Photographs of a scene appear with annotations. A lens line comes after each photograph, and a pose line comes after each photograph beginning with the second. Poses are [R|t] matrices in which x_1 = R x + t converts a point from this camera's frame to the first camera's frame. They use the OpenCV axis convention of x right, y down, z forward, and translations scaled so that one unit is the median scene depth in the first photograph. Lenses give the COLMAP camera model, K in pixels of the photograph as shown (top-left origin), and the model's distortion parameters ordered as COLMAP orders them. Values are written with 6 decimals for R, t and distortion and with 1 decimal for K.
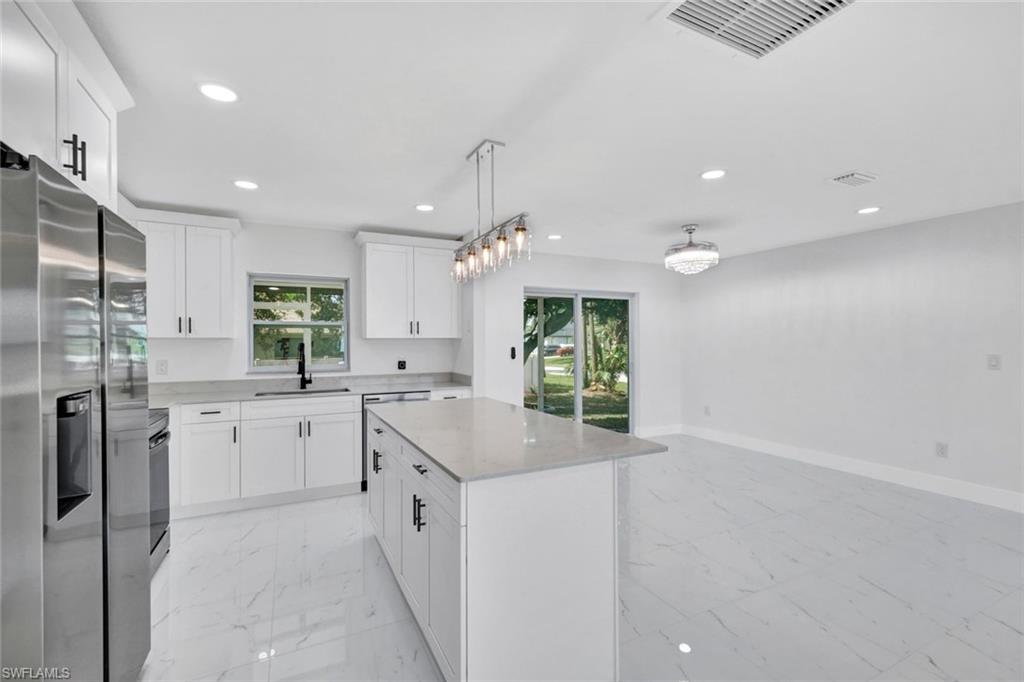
lens RADIAL K [[452.3, 0, 511.2], [0, 452.3, 338.4], [0, 0, 1]] dist [0.002208, 0.000199]
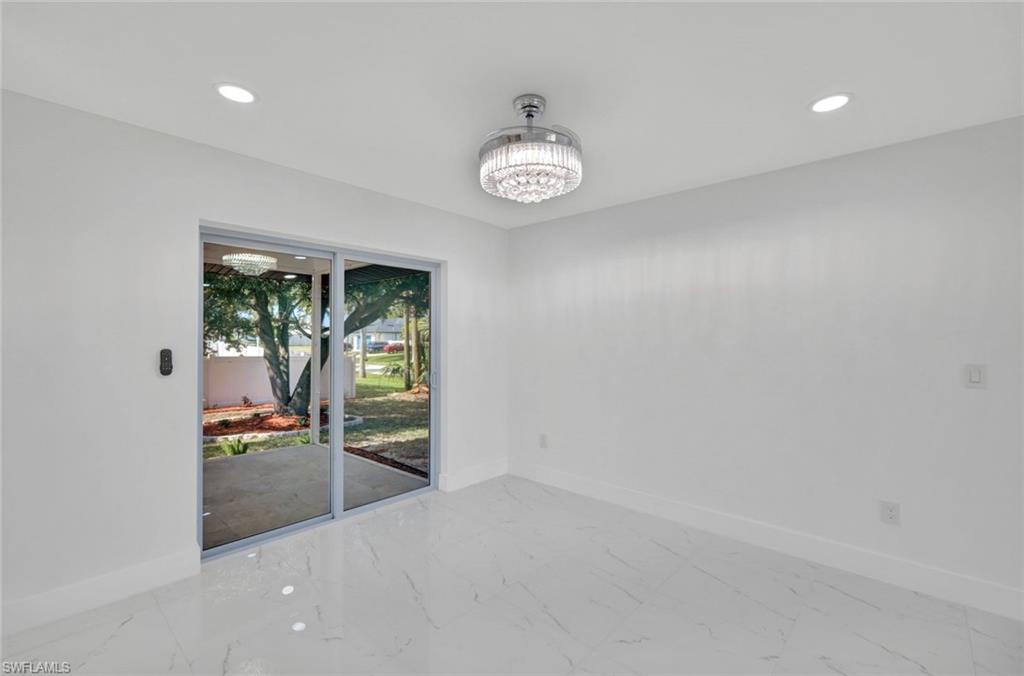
lens RADIAL K [[452.8, 0, 518.5], [0, 452.8, 338.1], [0, 0, 1]] dist [0.000895, 0.000053]
pose [[0.927522, 0.007522, 0.373693, 0.036110], [-0.010067, 0.999938, 0.004859, 0.000442], [-0.373633, -0.008269, 0.927540, 0.097397]]
